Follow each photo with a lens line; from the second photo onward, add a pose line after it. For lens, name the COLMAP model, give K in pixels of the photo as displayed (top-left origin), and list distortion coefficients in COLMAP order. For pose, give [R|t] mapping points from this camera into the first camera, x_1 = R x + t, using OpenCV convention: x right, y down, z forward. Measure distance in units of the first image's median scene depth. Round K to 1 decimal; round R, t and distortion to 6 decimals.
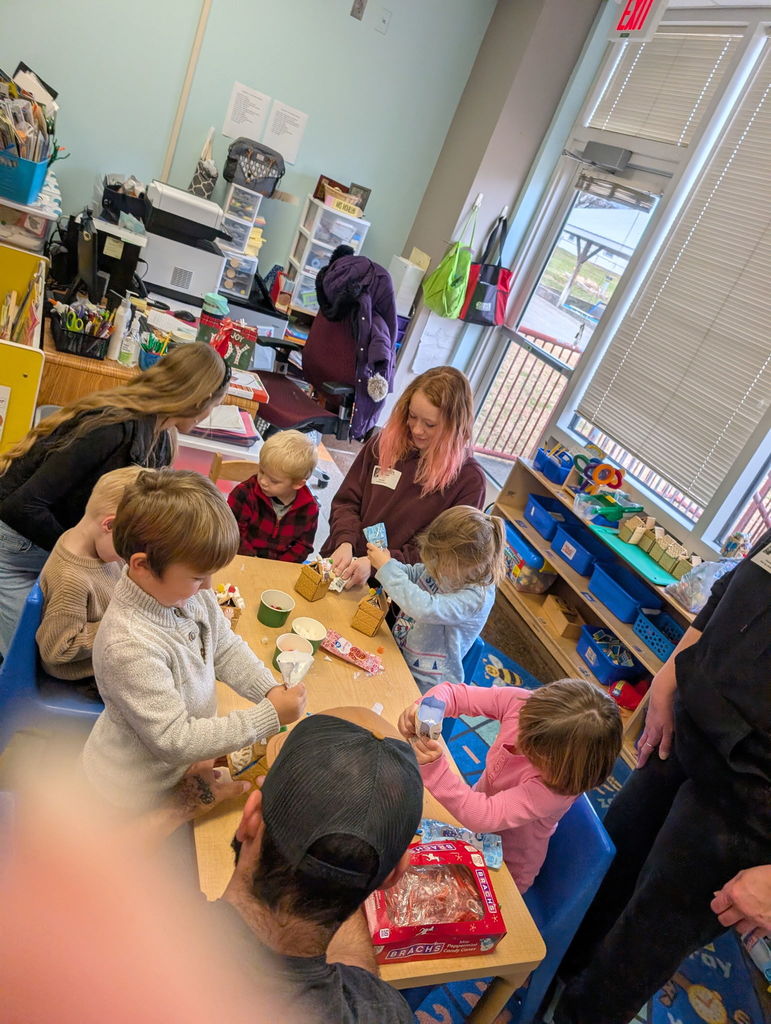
lens RADIAL K [[730.0, 0, 385.5], [0, 730.0, 512.0], [0, 0, 1]] dist [-0.005082, -0.007974]
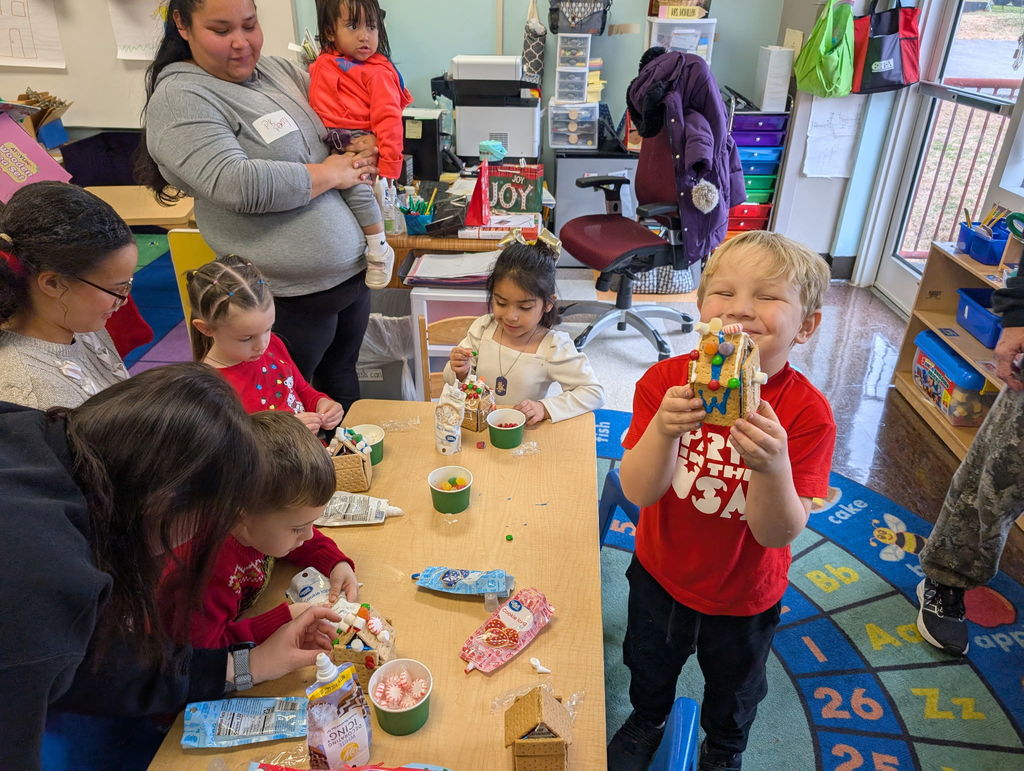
lens RADIAL K [[730.0, 0, 512.0], [0, 730.0, 385.5], [0, 0, 1]] dist [-0.005082, -0.007974]
pose [[0.842138, -0.135610, -0.521933, 0.172754], [0.121737, 0.990687, -0.060981, 0.053611], [0.525342, -0.012184, 0.850804, 0.154024]]
